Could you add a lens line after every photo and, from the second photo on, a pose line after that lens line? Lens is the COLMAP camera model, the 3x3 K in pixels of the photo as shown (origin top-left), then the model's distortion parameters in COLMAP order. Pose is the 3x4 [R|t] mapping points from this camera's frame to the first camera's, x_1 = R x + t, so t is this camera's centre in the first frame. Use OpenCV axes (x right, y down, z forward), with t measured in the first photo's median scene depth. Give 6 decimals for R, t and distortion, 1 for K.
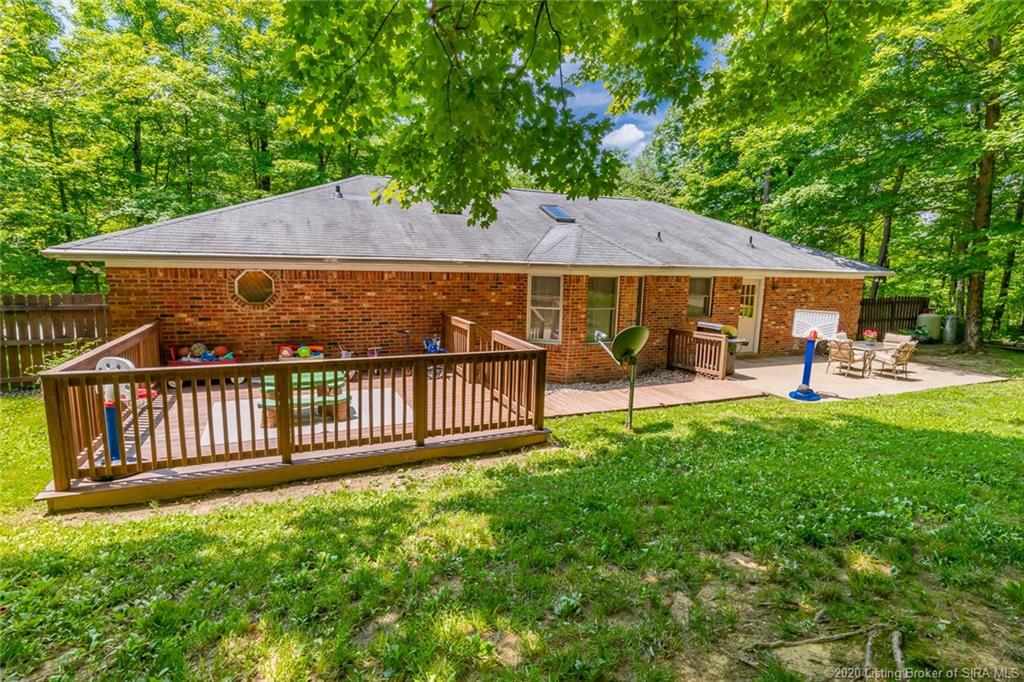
lens RADIAL K [[496.1, 0, 512.0], [0, 496.1, 341.0], [0, 0, 1]] dist [0.001398, 0.000209]
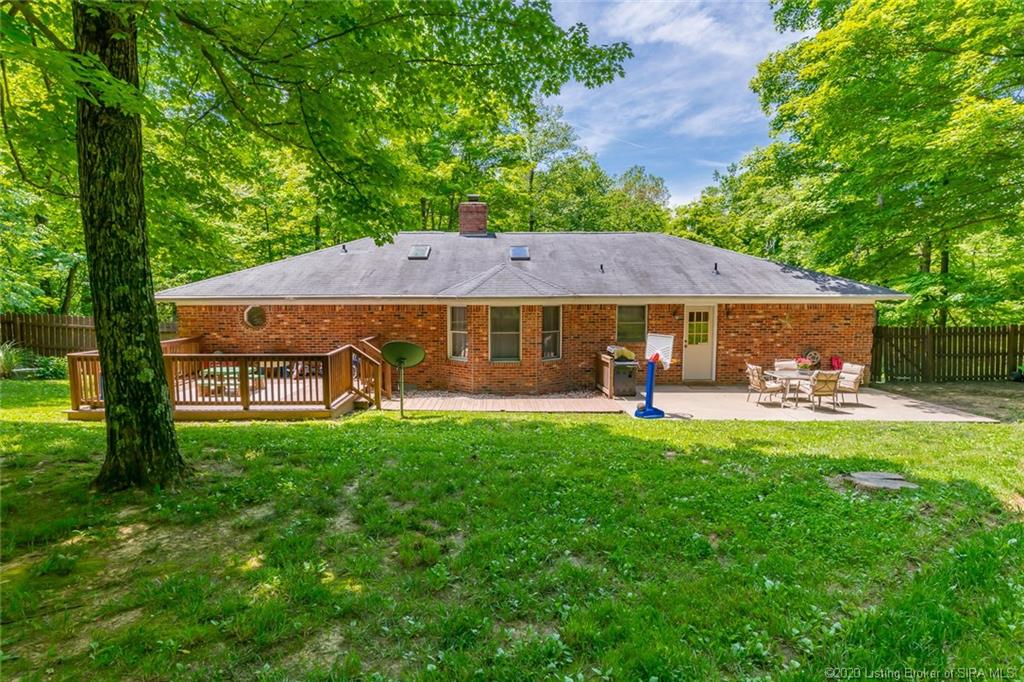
lens RADIAL K [[513.0, 0, 512.0], [0, 513.0, 341.0], [0, 0, 1]] dist [0.000838, -0.000217]
pose [[0.917113, 0.010397, -0.398491, 0.706772], [-0.037118, 0.997544, -0.059400, 0.027799], [0.396895, 0.069267, 0.915247, -0.123250]]
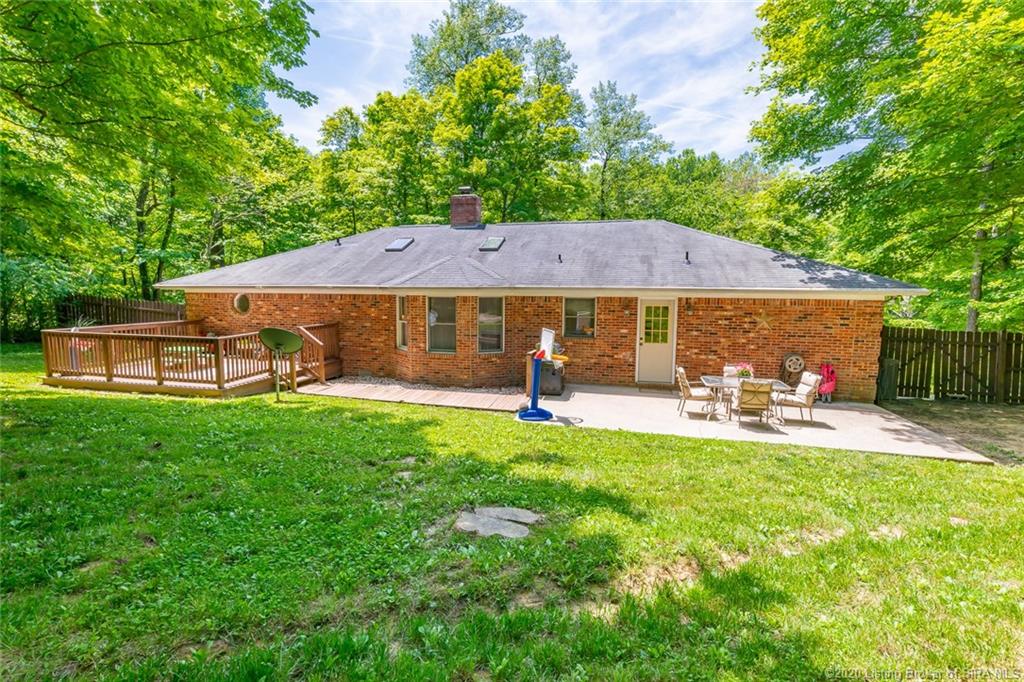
lens RADIAL K [[489.1, 0, 512.0], [0, 489.1, 341.0], [0, 0, 1]] dist [0.001288, 0.000305]
pose [[0.783441, 0.048021, -0.619608, 1.066614], [-0.083550, 0.996098, -0.028441, -0.004812], [0.615824, 0.074050, 0.784396, 0.196382]]
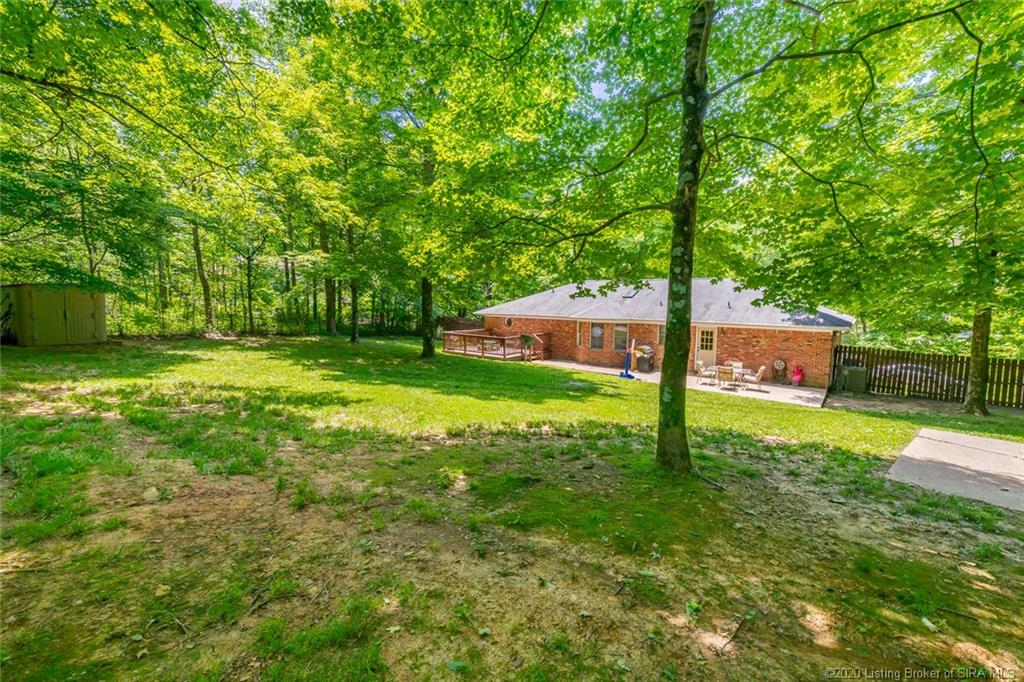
lens RADIAL K [[429.7, 0, 512.0], [0, 429.7, 341.0], [0, 0, 1]] dist [-0.000669, -0.000138]
pose [[0.442015, 0.069818, -0.894287, 1.956859], [-0.137552, 0.990450, 0.009338, 0.000581], [0.886399, 0.118883, 0.447397, -0.332780]]
